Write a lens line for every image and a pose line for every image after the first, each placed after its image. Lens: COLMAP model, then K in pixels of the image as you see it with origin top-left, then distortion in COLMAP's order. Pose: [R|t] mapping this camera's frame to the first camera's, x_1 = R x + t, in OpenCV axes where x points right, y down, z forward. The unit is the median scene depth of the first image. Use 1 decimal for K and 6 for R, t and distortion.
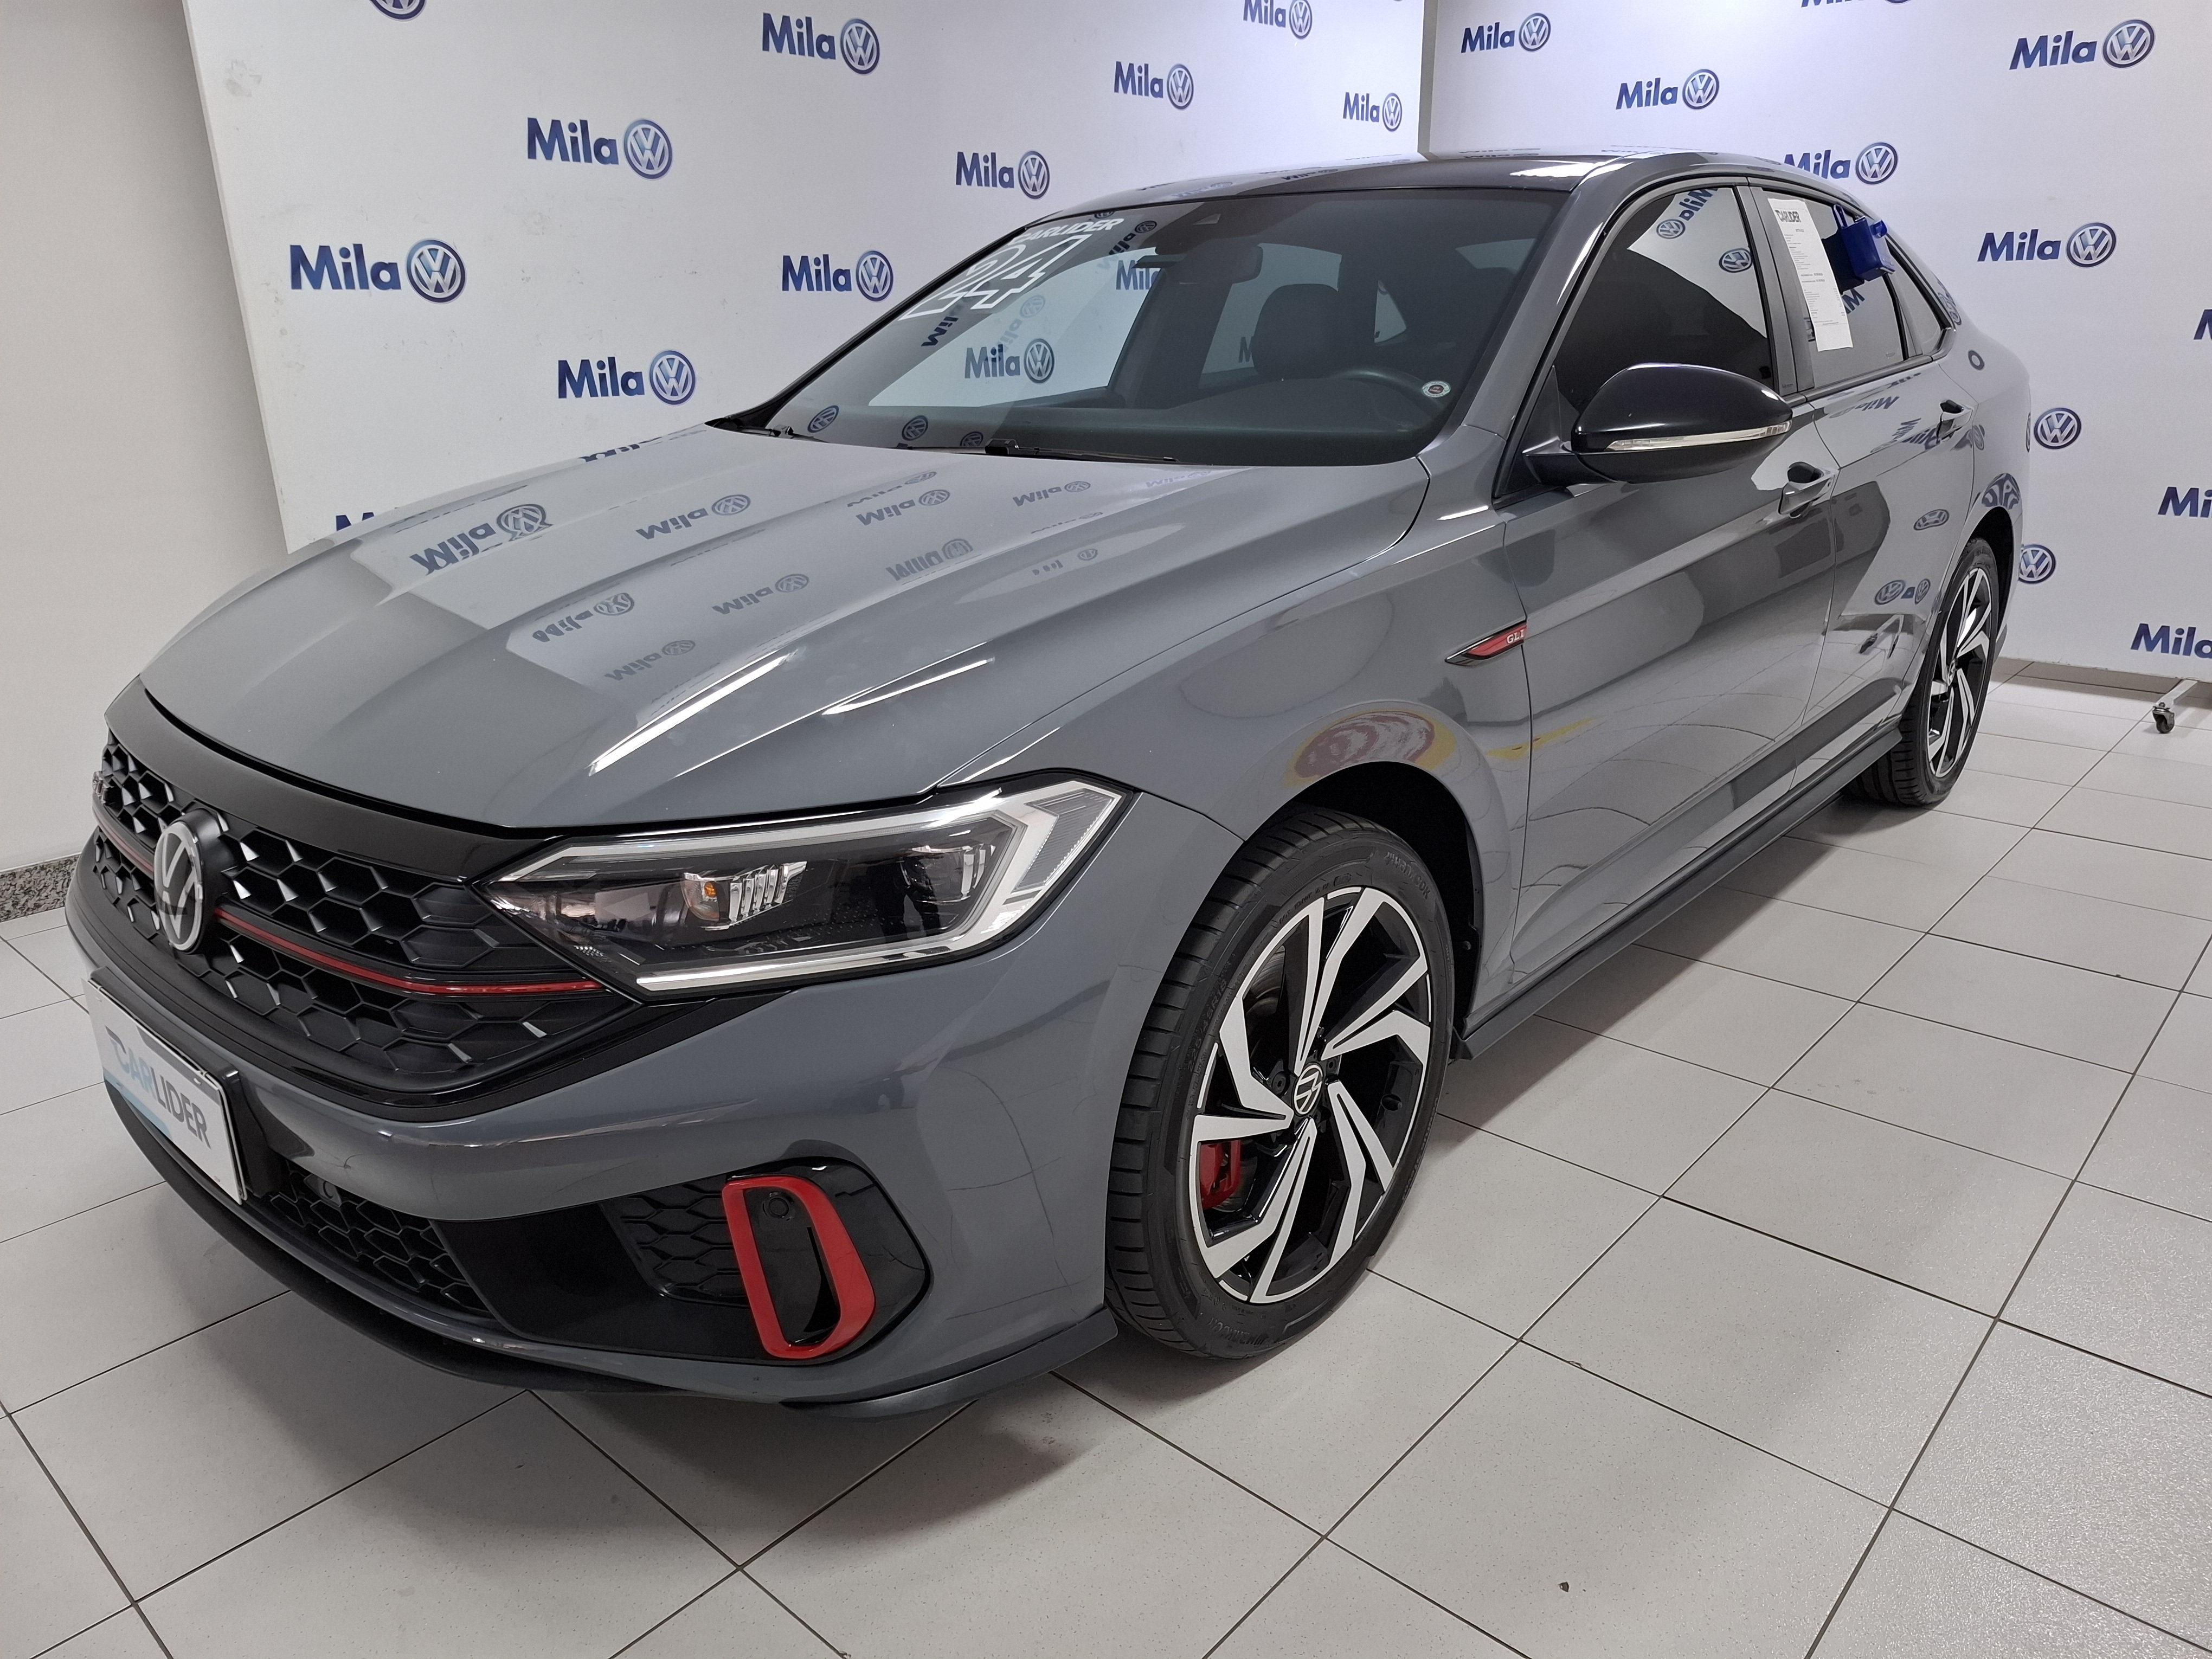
lens RADIAL K [[1474.7, 0, 1135.3], [0, 1474.7, 815.0], [0, 0, 1]] dist [0.040911, -0.043776]
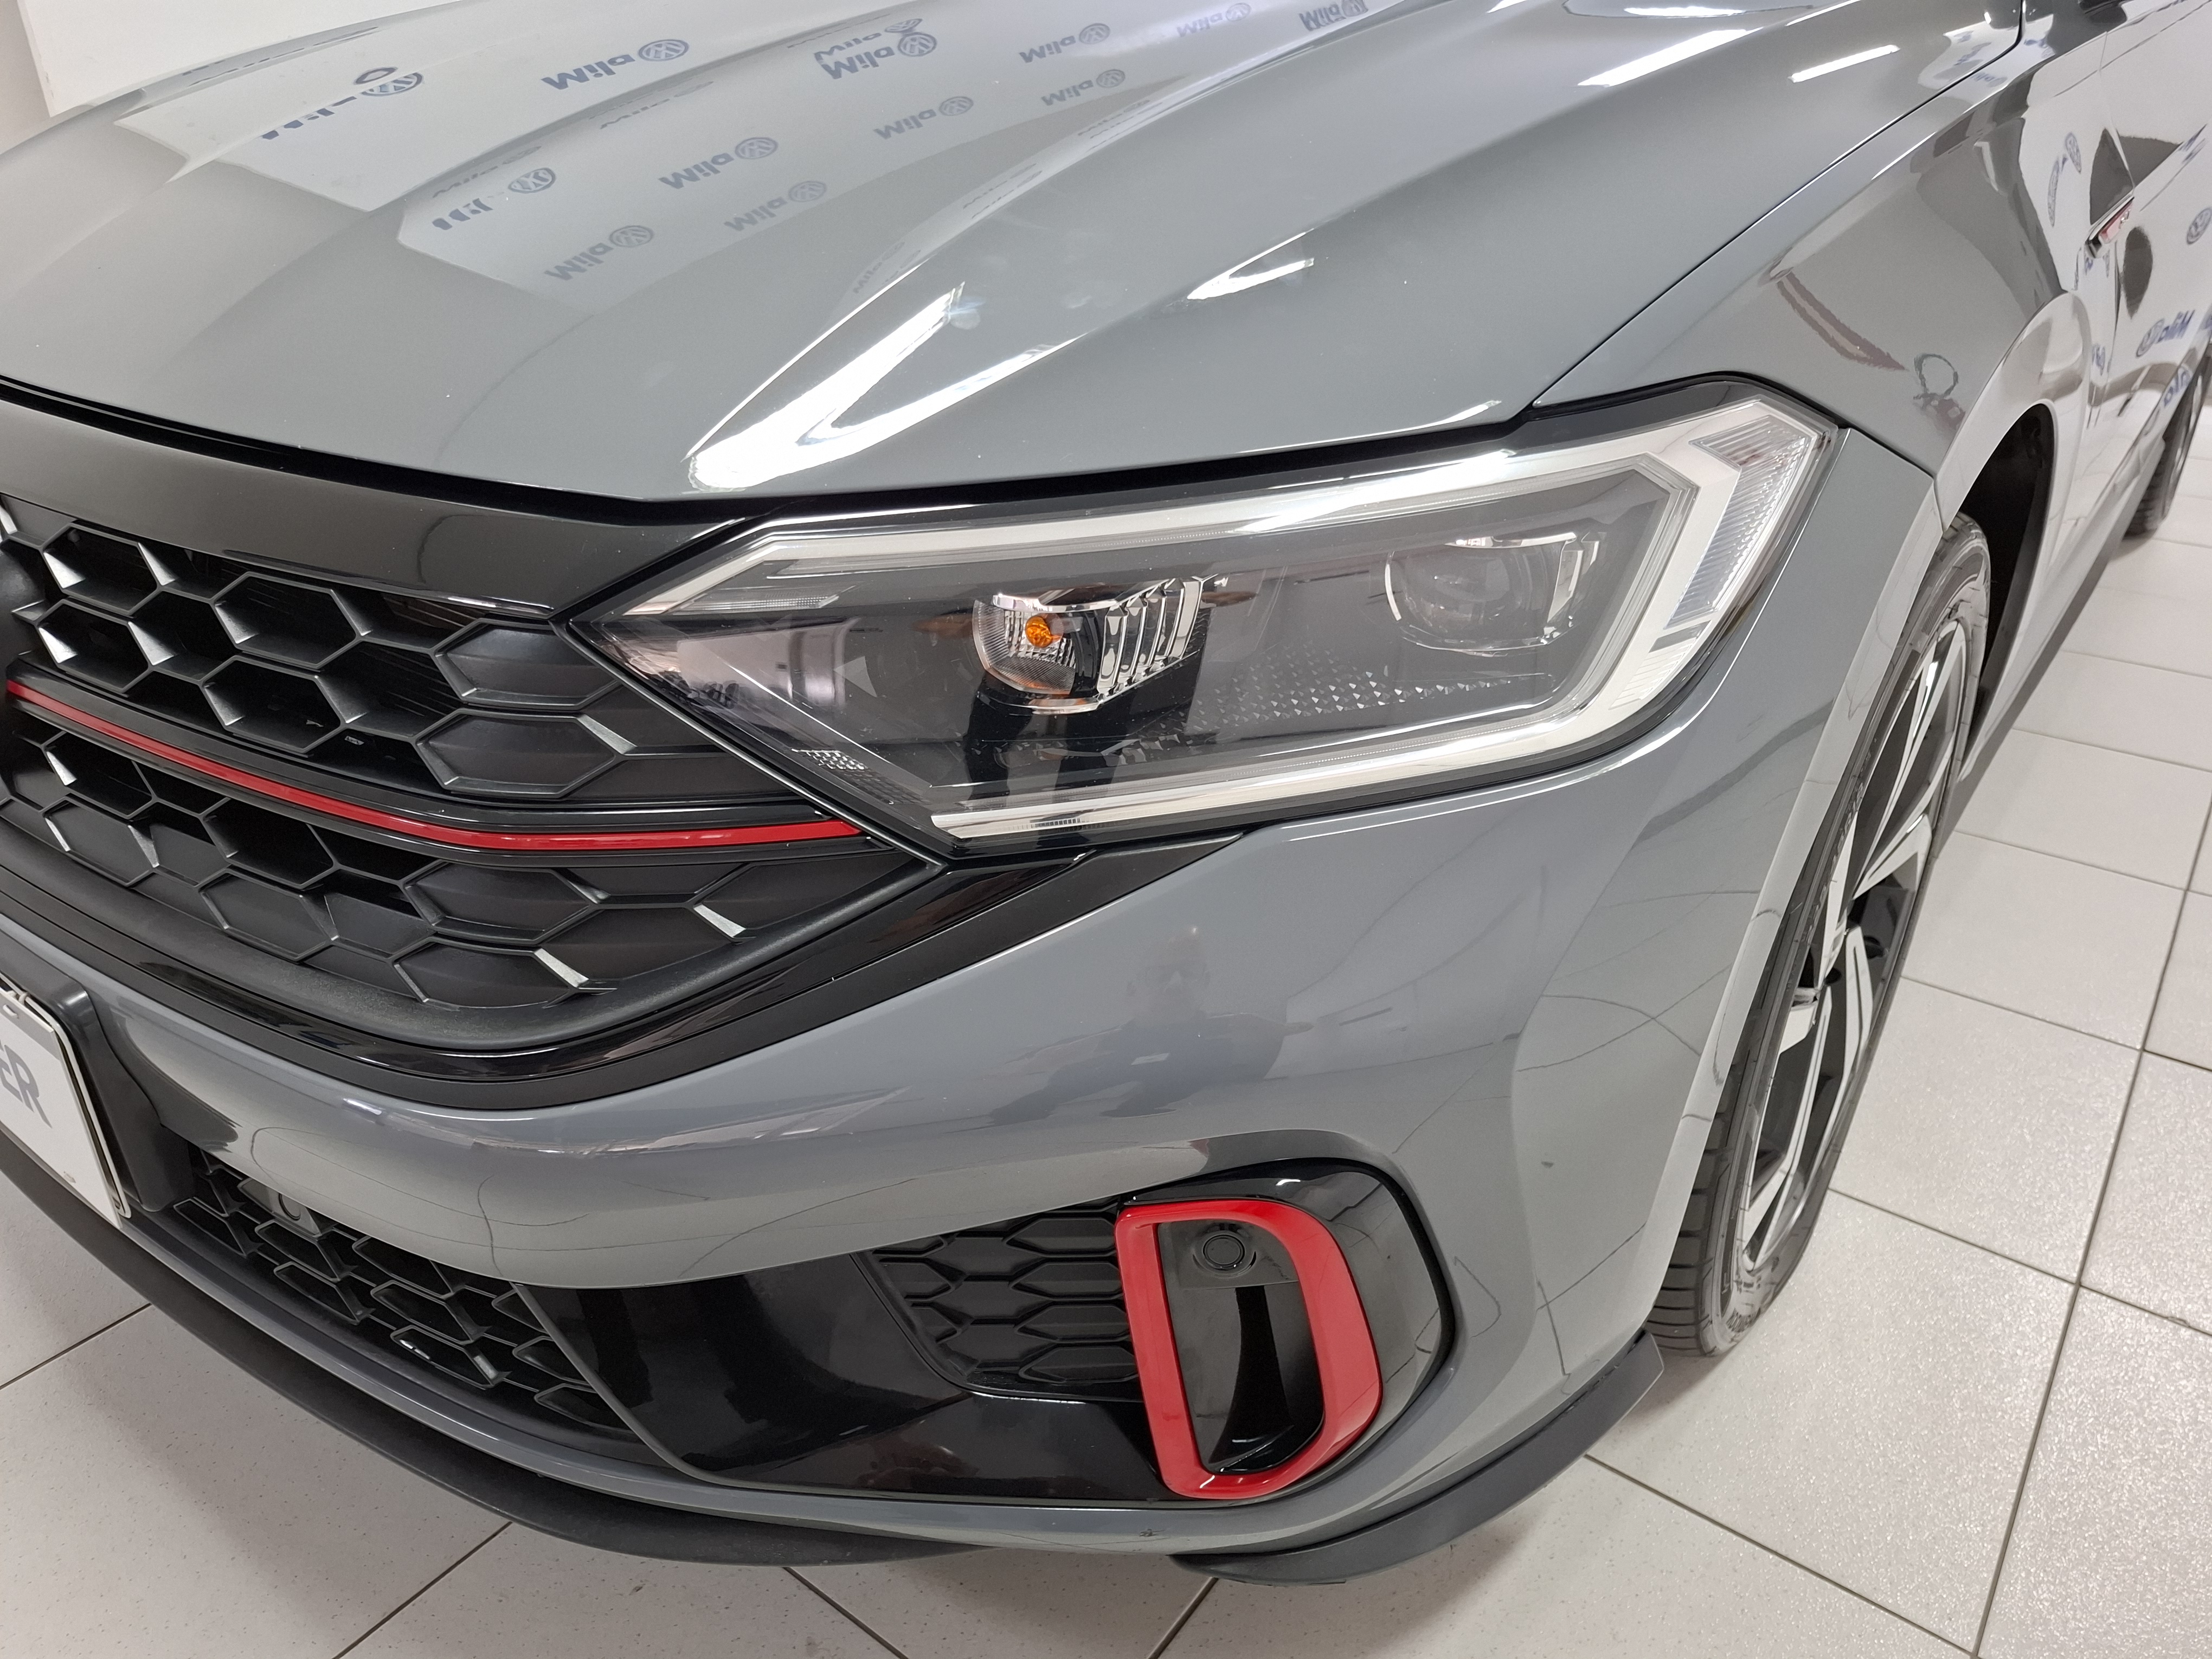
lens RADIAL K [[1474.7, 0, 1084.7], [0, 1474.7, 797.2], [0, 0, 1]] dist [0.040911, -0.043776]
pose [[0.997628, -0.021332, 0.065445, -0.219767], [0.011606, 0.989285, 0.145534, 0.024618], [-0.067849, -0.144430, 0.987186, 0.360147]]
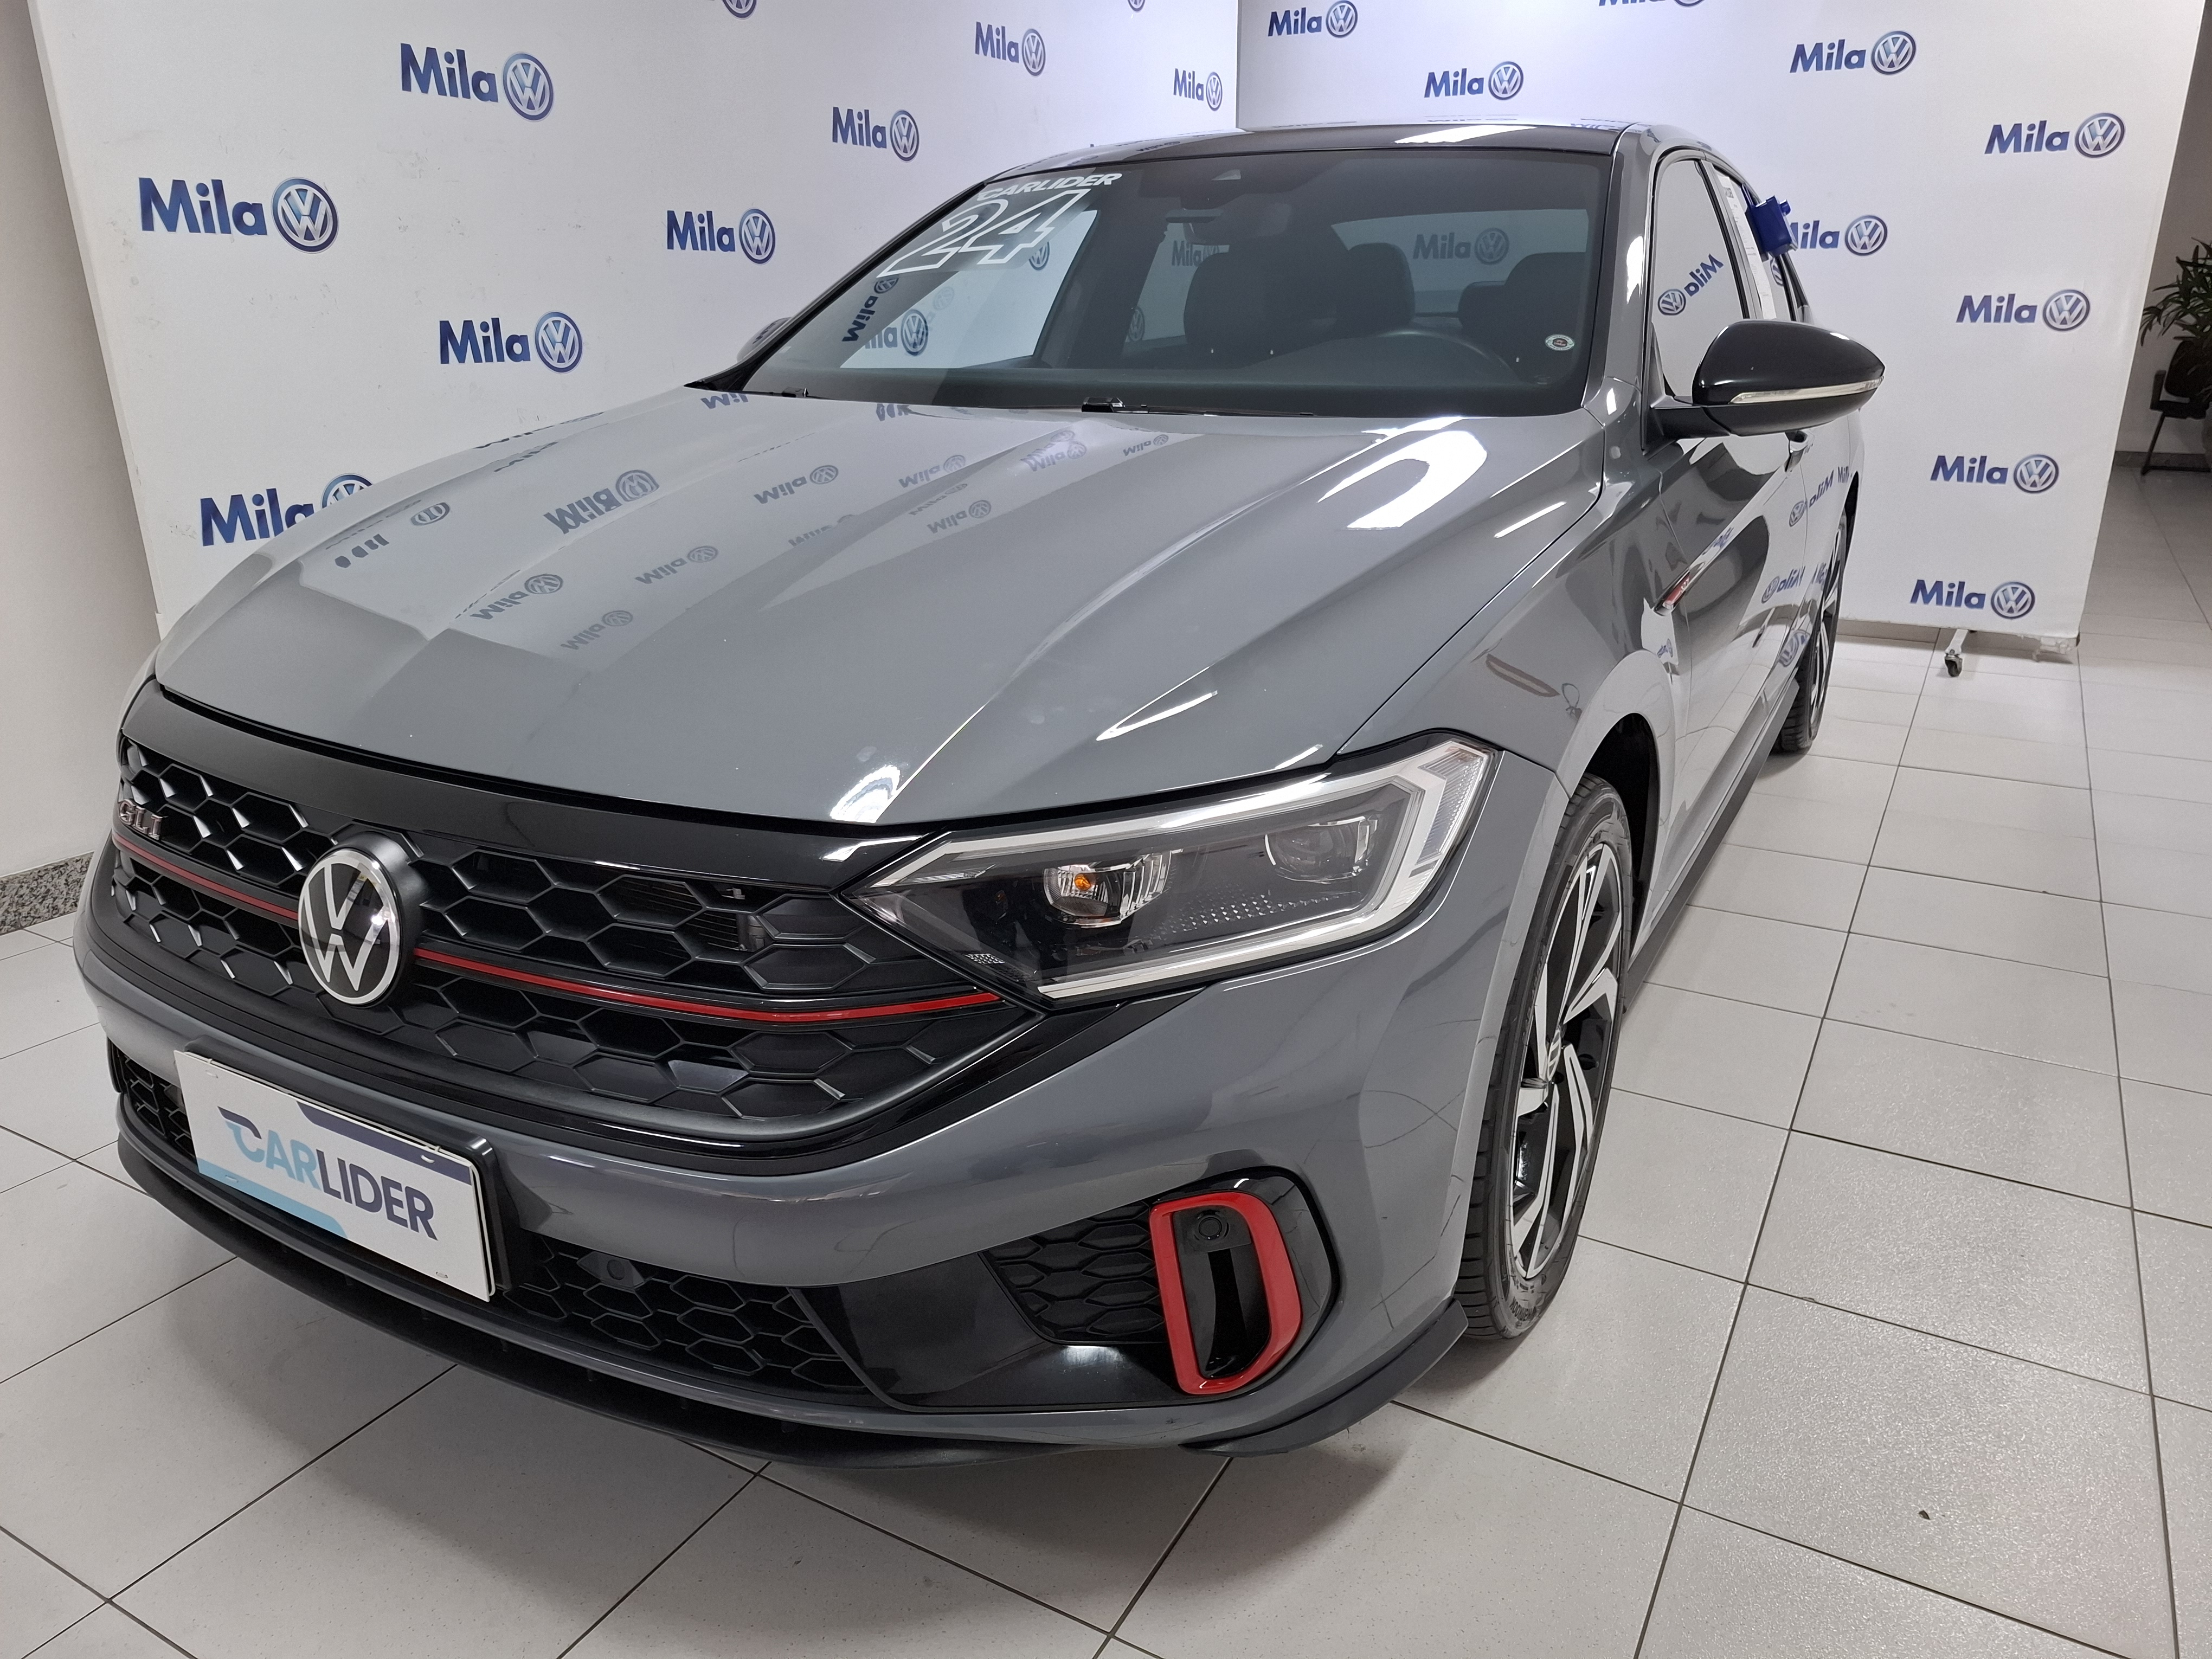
lens RADIAL K [[1474.7, 0, 1116.0], [0, 1474.7, 806.5], [0, 0, 1]] dist [0.040911, -0.043776]
pose [[0.977266, -0.056451, 0.204364, -0.320776], [0.056603, 0.998384, 0.005107, 0.001368], [-0.204322, 0.006577, 0.978882, 0.089719]]
